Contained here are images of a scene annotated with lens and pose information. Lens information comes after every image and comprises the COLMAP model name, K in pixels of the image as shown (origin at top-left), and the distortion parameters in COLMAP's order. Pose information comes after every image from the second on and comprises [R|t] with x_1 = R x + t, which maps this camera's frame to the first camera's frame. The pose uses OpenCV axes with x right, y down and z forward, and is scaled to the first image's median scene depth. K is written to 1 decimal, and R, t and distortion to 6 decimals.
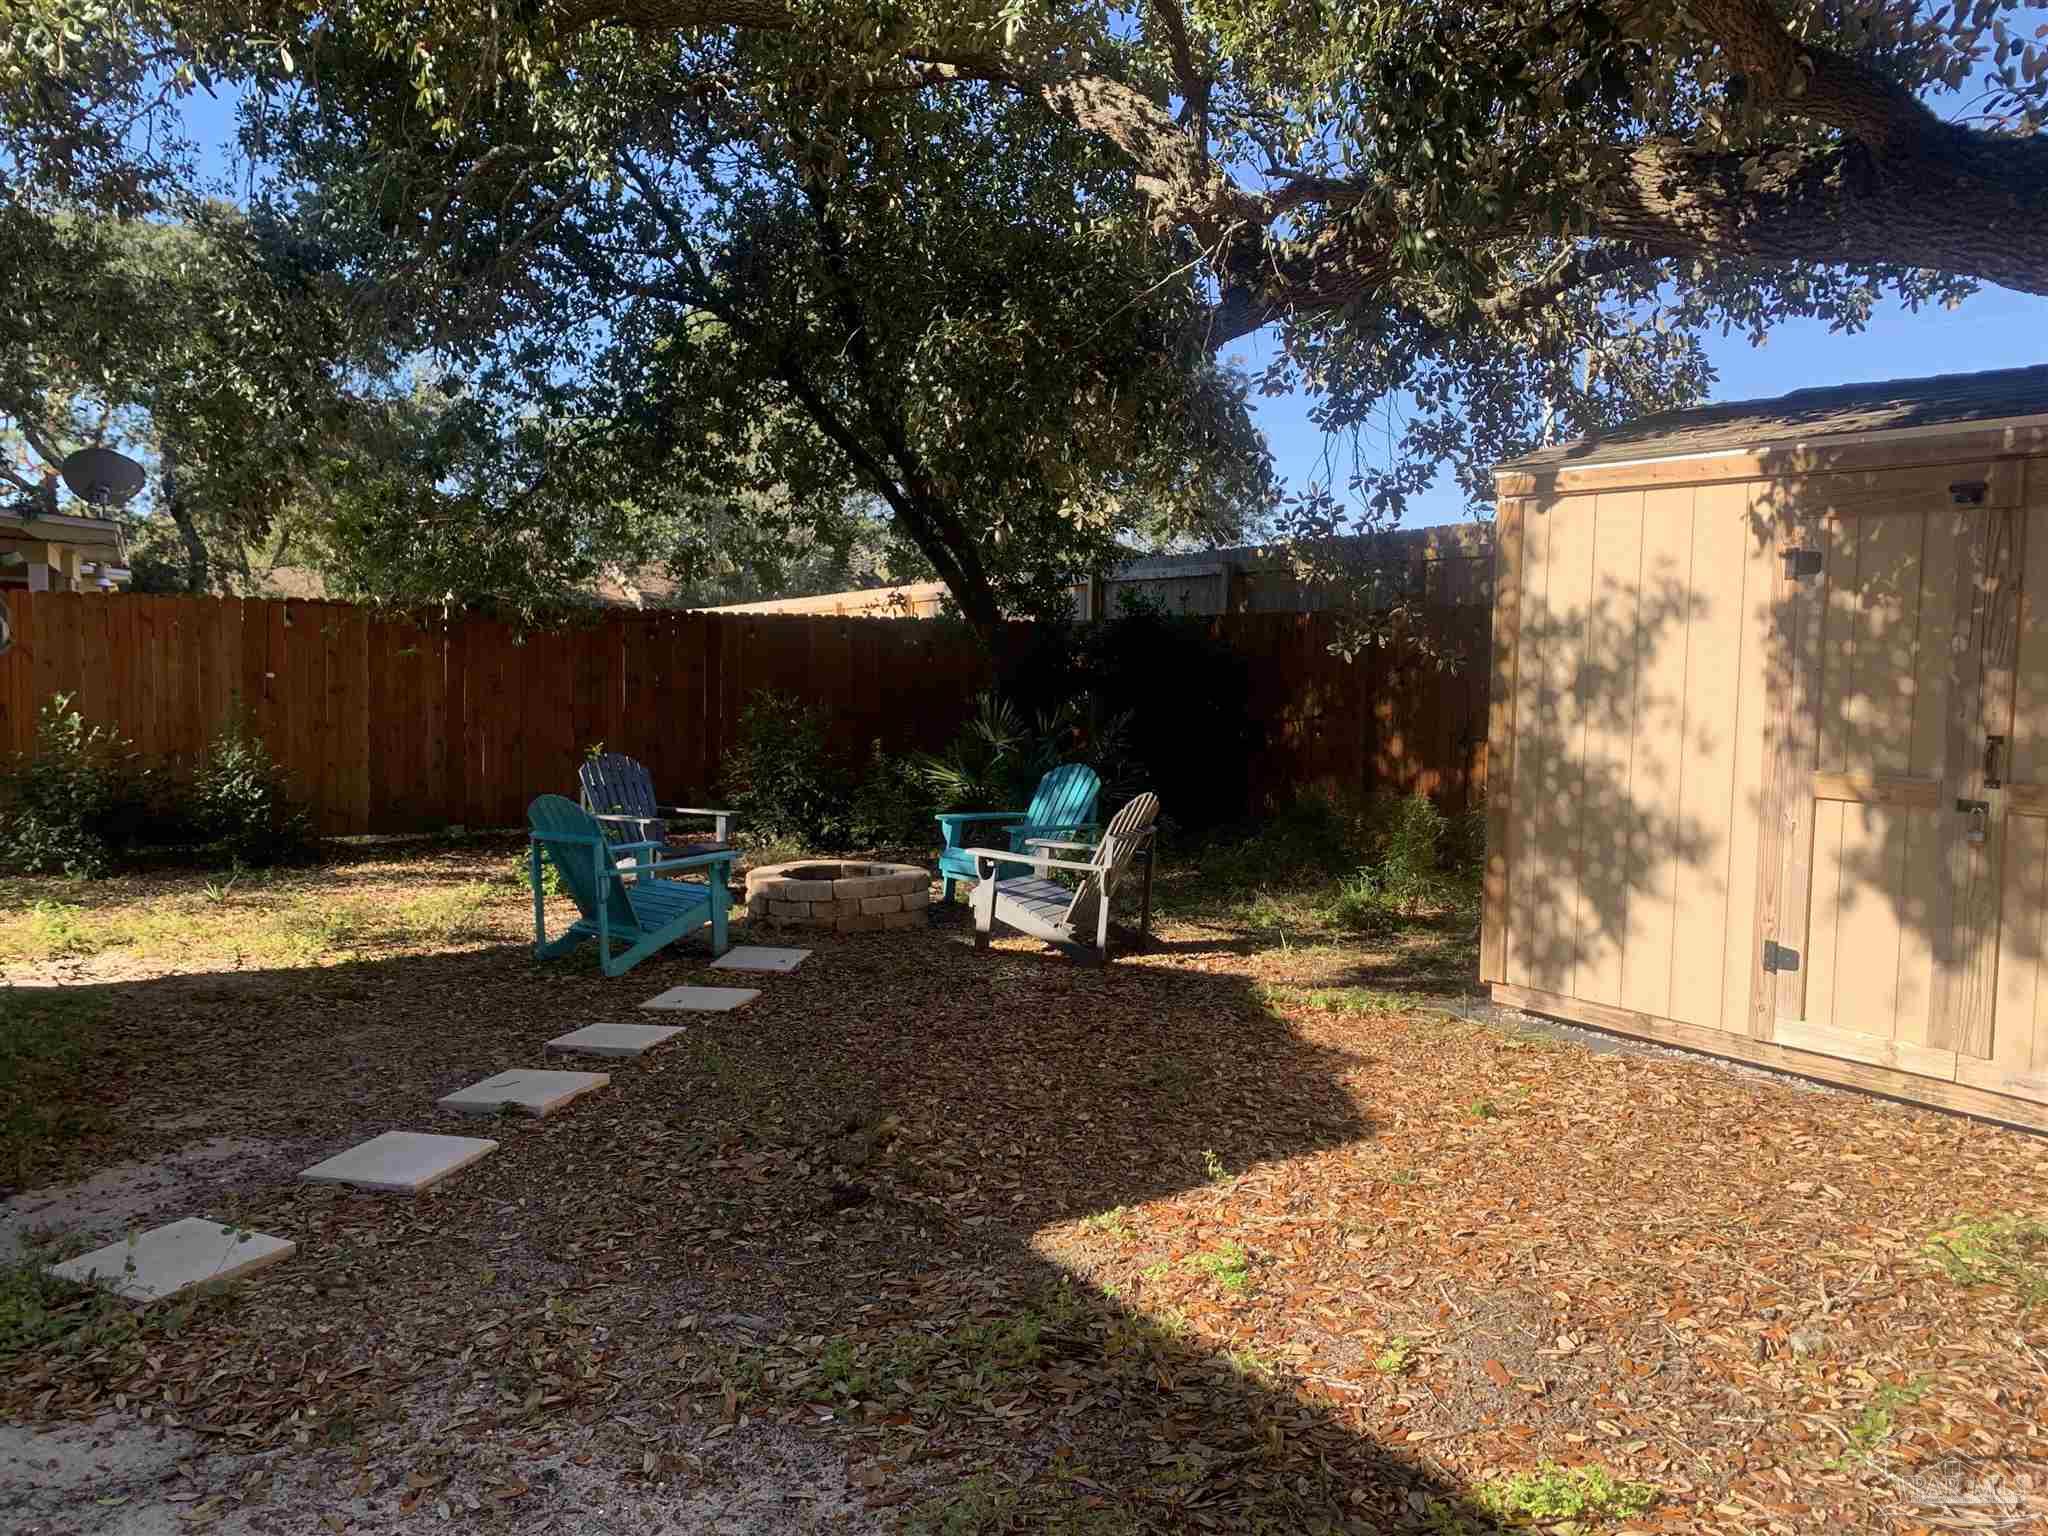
lens RADIAL K [[1569.7, 0, 1013.5], [0, 1569.7, 774.7], [0, 0, 1]] dist [0.048252, -0.080654]
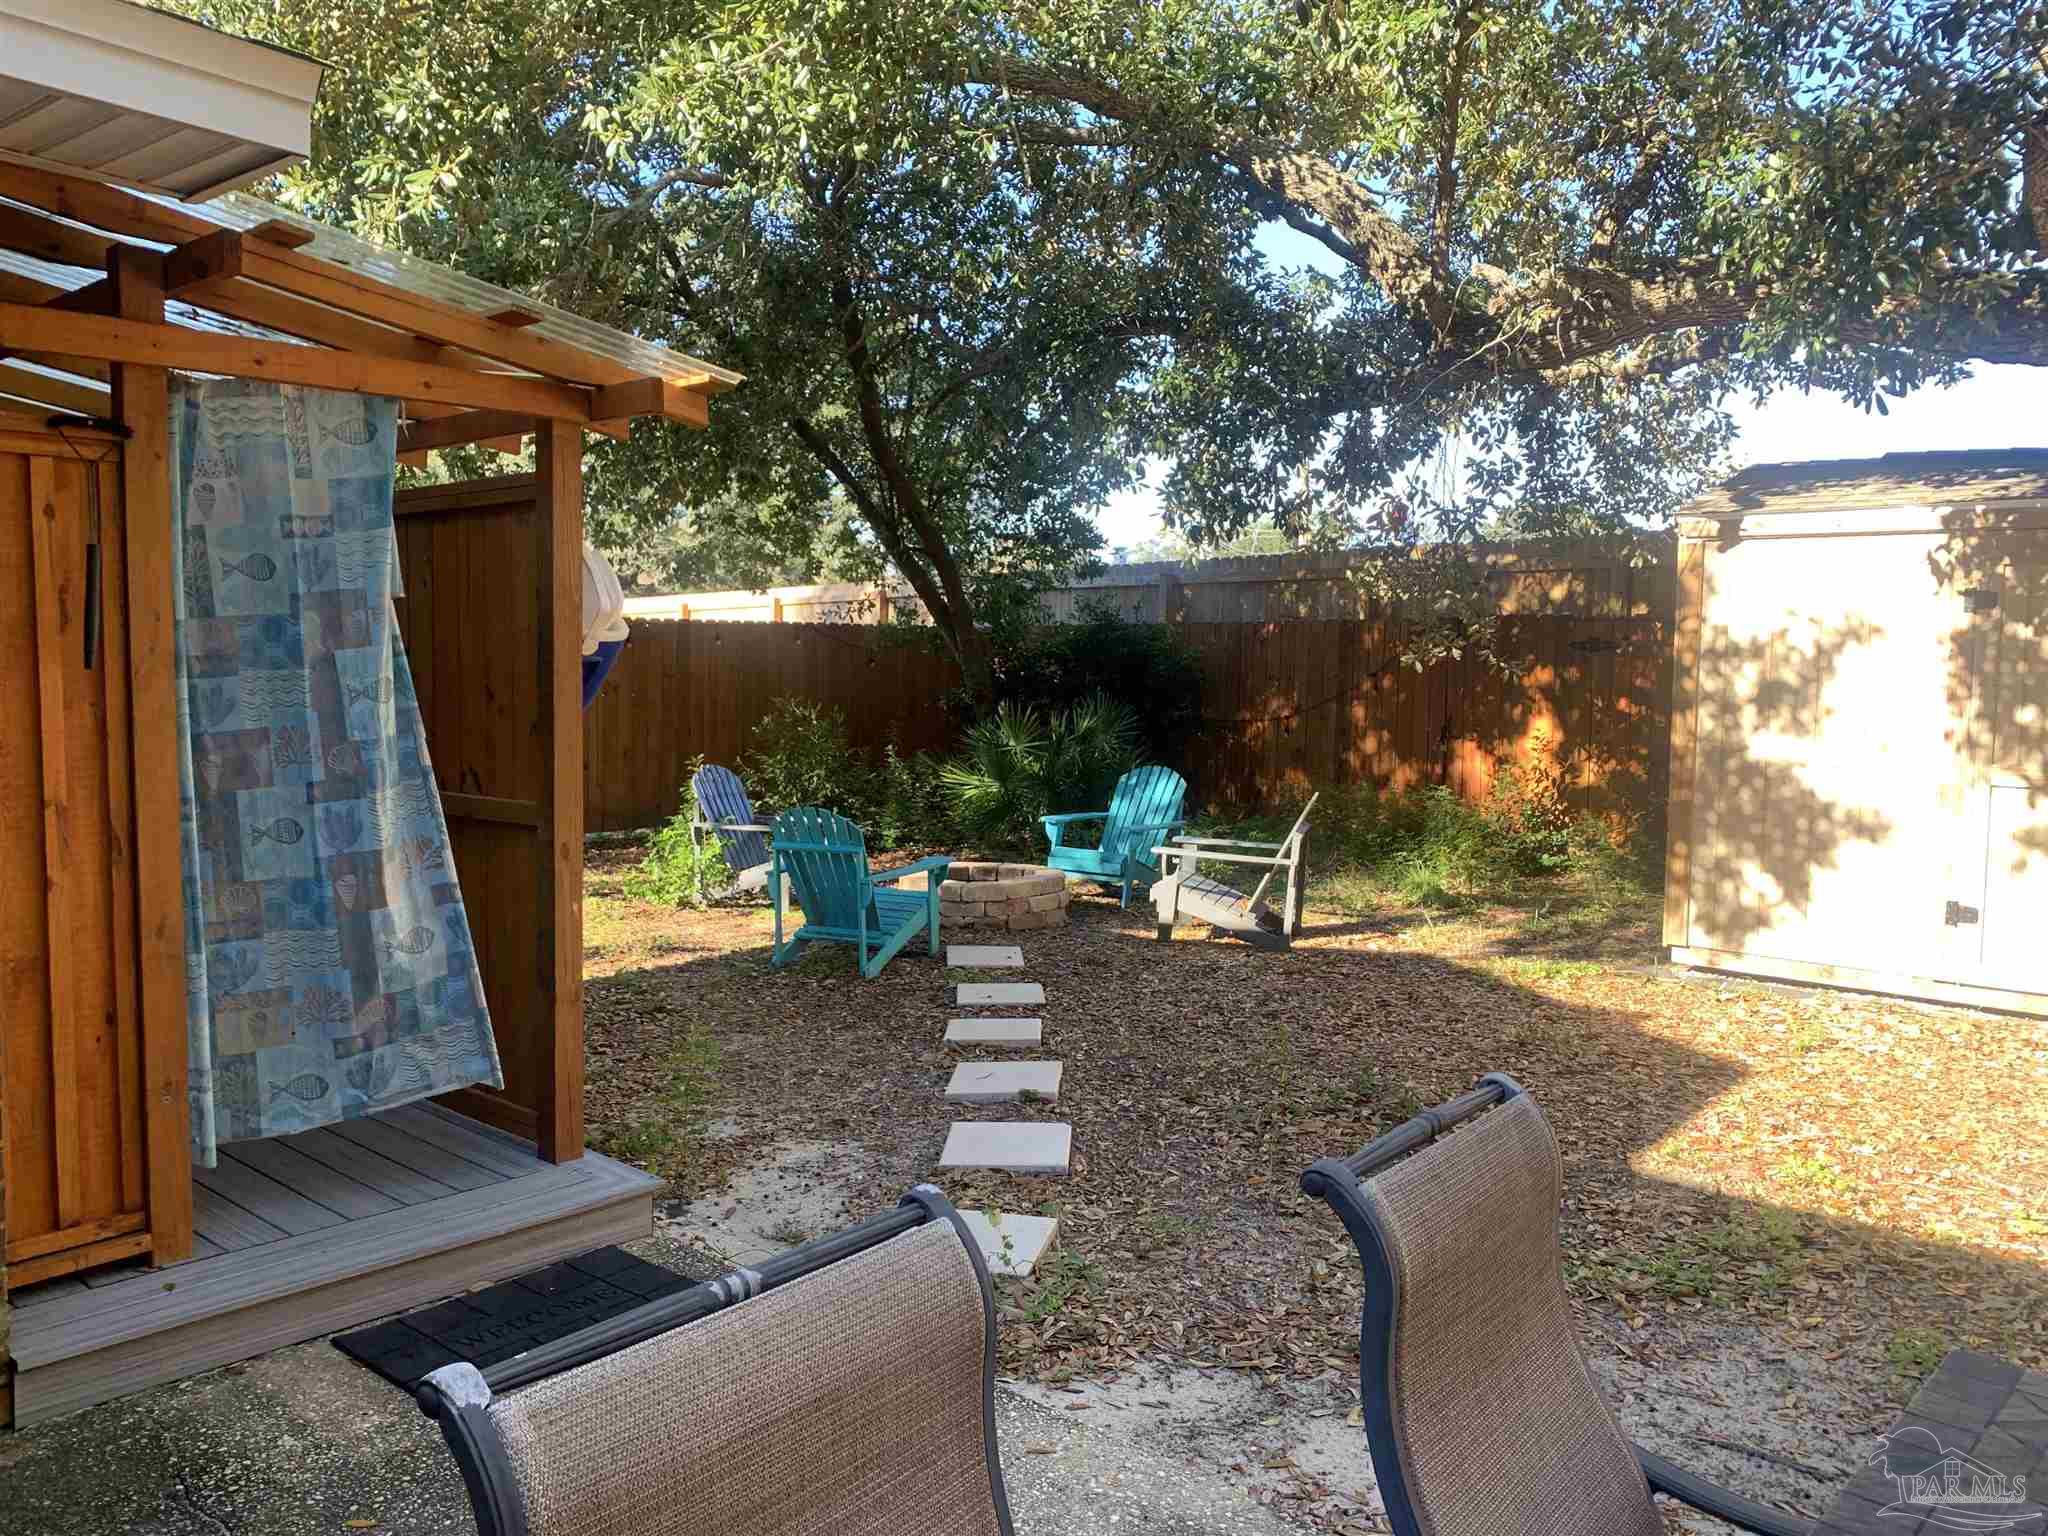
lens RADIAL K [[1567.2, 0, 981.1], [0, 1567.2, 794.4], [0, 0, 1]] dist [0.028212, -0.000796]
pose [[0.976531, -0.024492, 0.213982, -0.422993], [0.020503, 0.999573, 0.020843, -0.017704], [-0.214401, -0.015967, 0.976615, -0.045196]]
